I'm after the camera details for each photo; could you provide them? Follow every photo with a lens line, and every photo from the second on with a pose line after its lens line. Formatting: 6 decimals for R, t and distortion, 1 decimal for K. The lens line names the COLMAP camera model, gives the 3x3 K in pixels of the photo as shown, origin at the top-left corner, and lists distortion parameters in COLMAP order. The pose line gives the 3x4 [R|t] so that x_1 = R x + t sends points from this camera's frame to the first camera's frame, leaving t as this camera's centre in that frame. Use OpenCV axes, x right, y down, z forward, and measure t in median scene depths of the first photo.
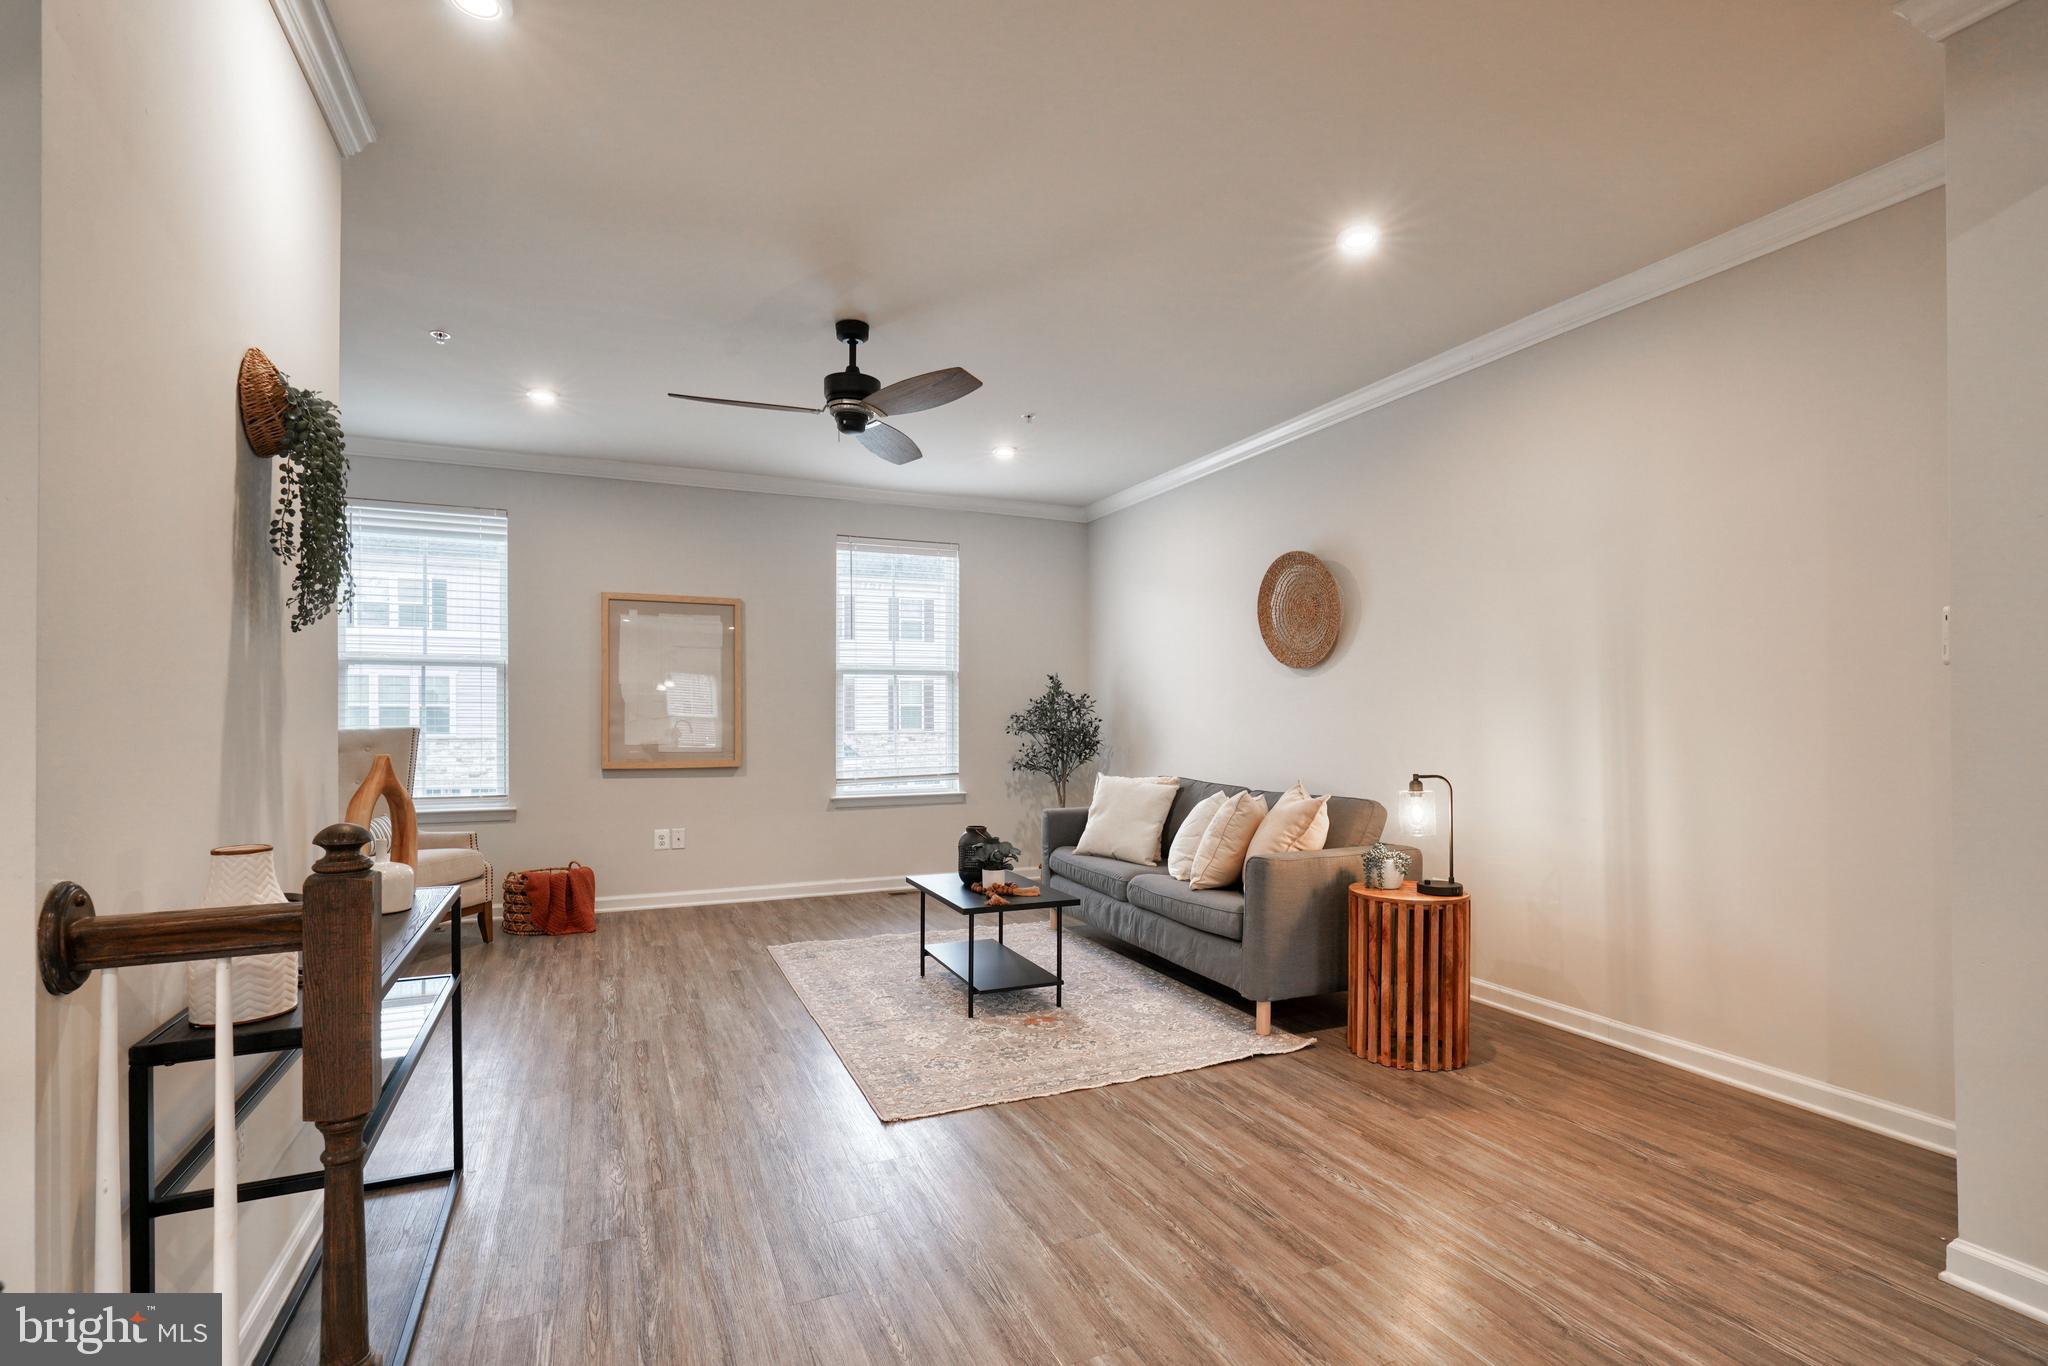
lens RADIAL K [[943.4, 0, 1029.6], [0, 943.4, 702.0], [0, 0, 1]] dist [-0.023381, 0.013560]
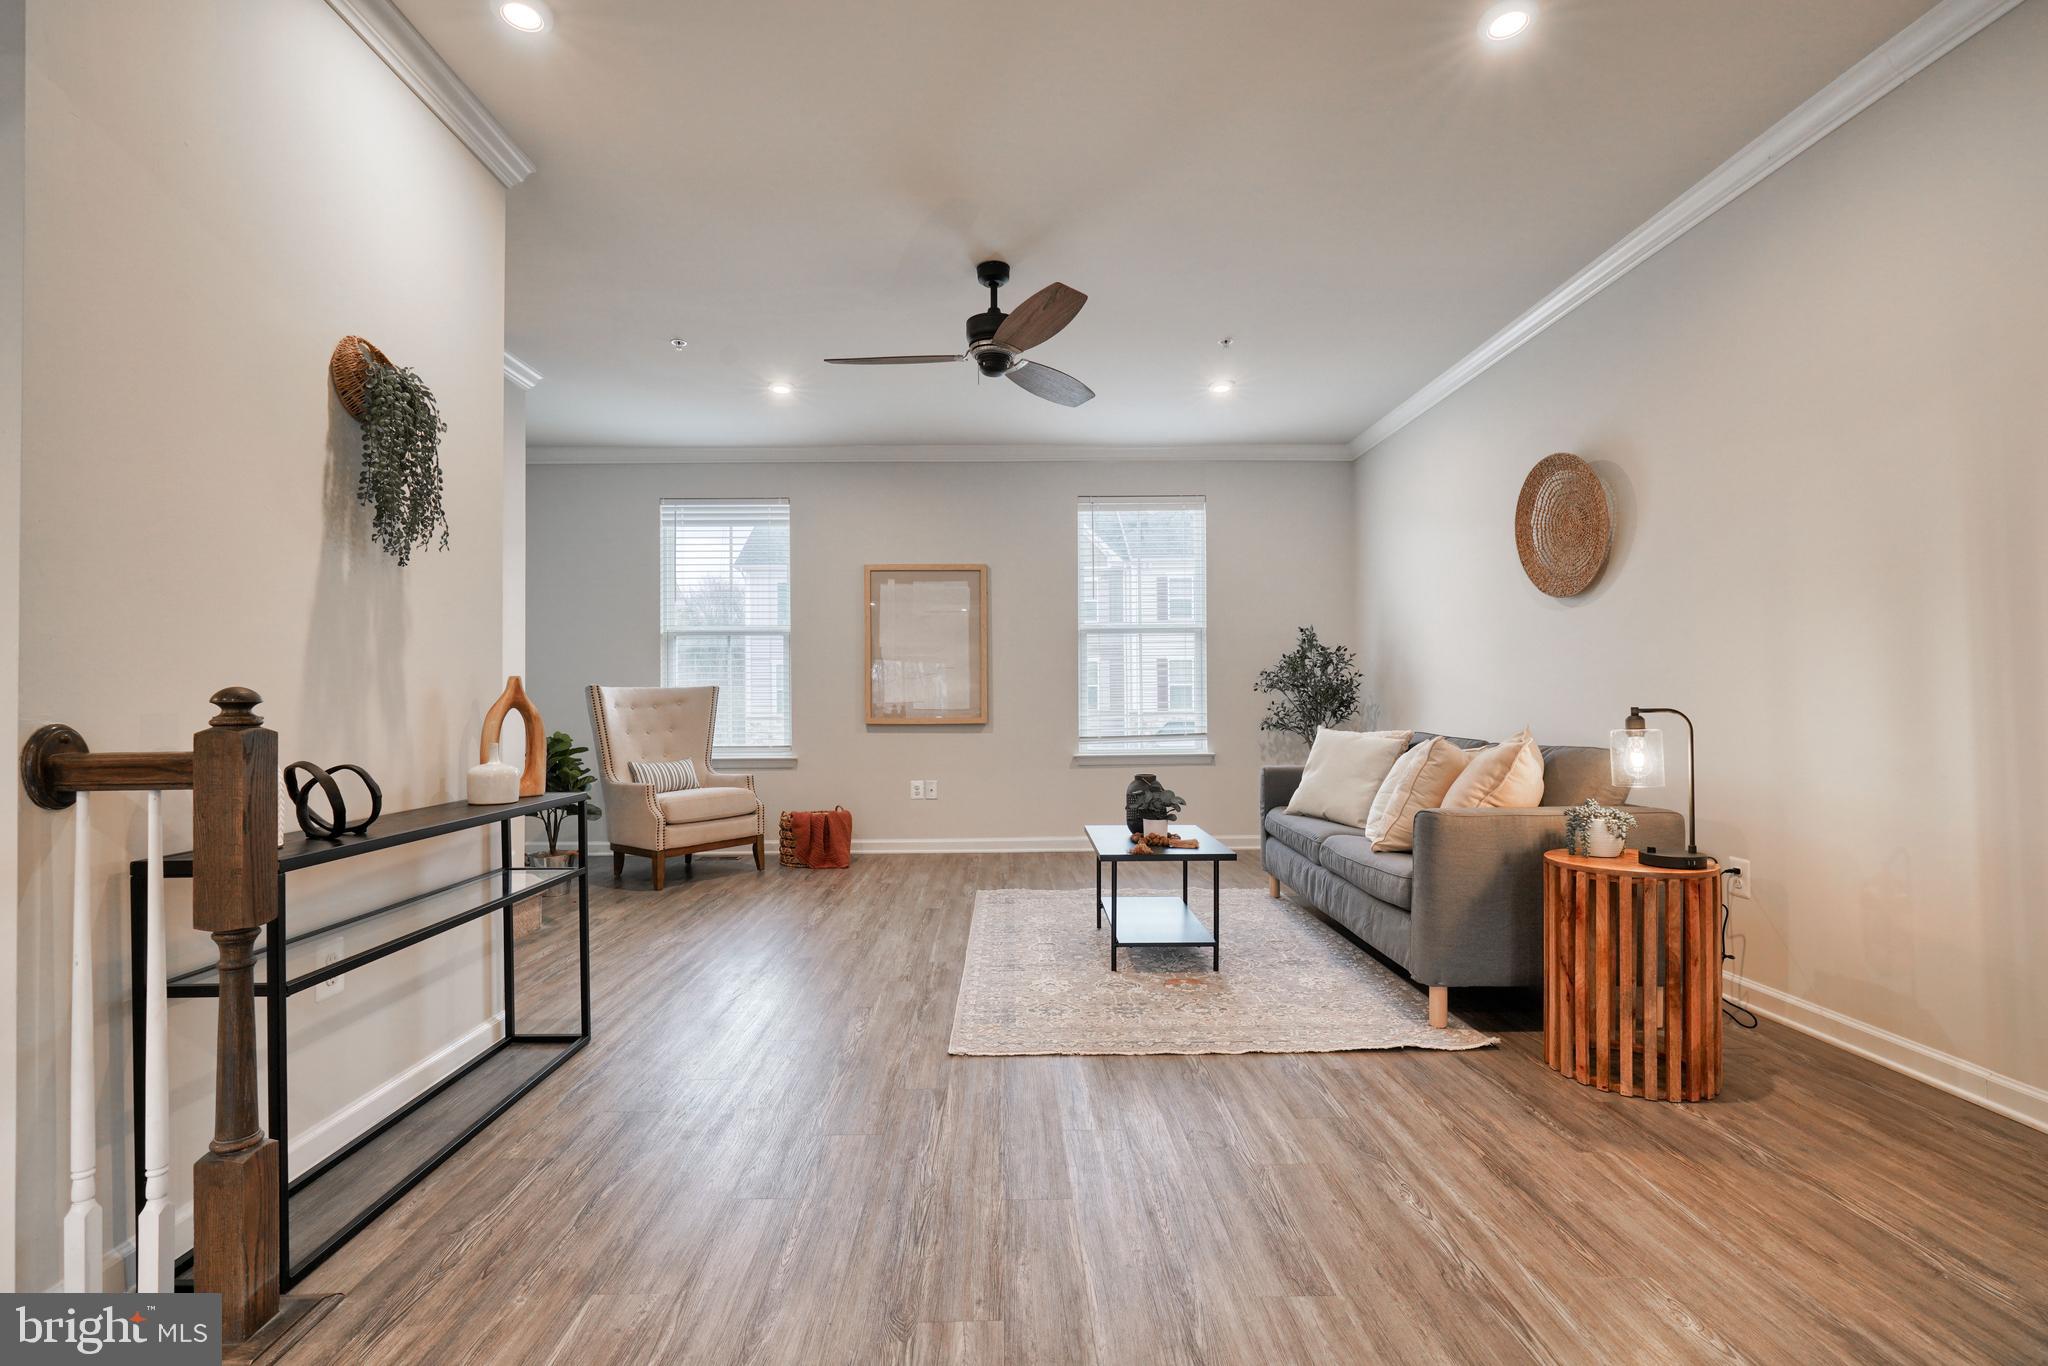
lens RADIAL K [[925.5, 0, 1024.0], [0, 925.5, 683.0], [0, 0, 1]] dist [-0.012803, 0.005284]
pose [[0.919236, -0.014718, -0.393432, 0.224617], [0.013300, 0.999892, -0.006329, 0.049584], [0.393482, 0.000585, 0.919332, 0.107010]]
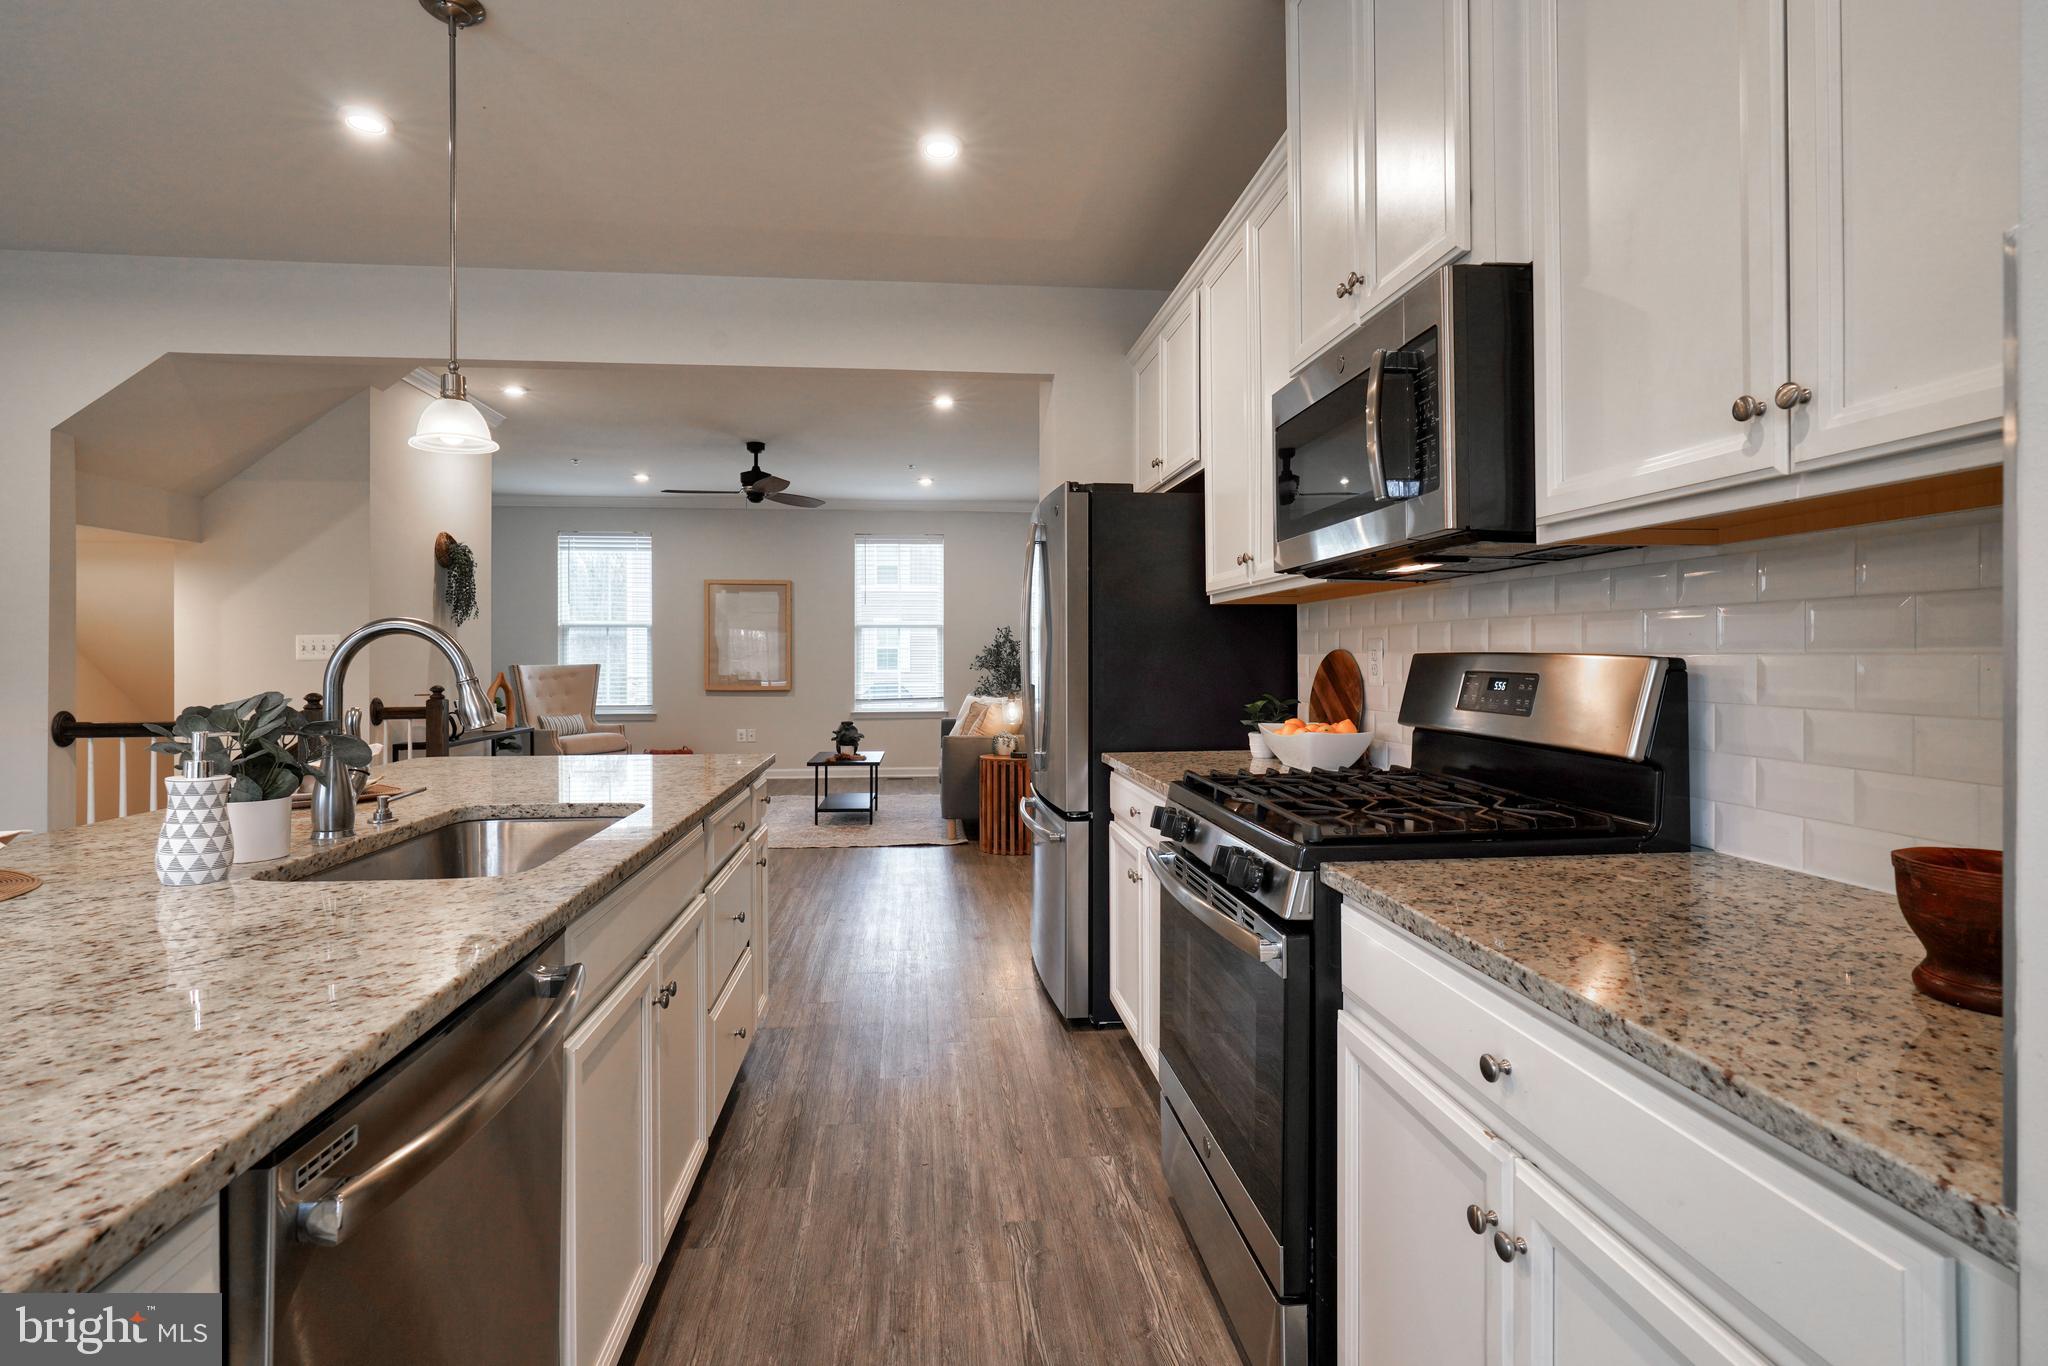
lens RADIAL K [[988.2, 0, 1023.6], [0, 988.2, 648.4], [0, 0, 1]] dist [-0.000644, -0.000006]
pose [[0.949880, -0.004410, -0.312585, 0.903825], [0.006012, 0.999973, 0.004164, -0.005765], [0.312558, -0.005835, 0.949881, -0.664236]]
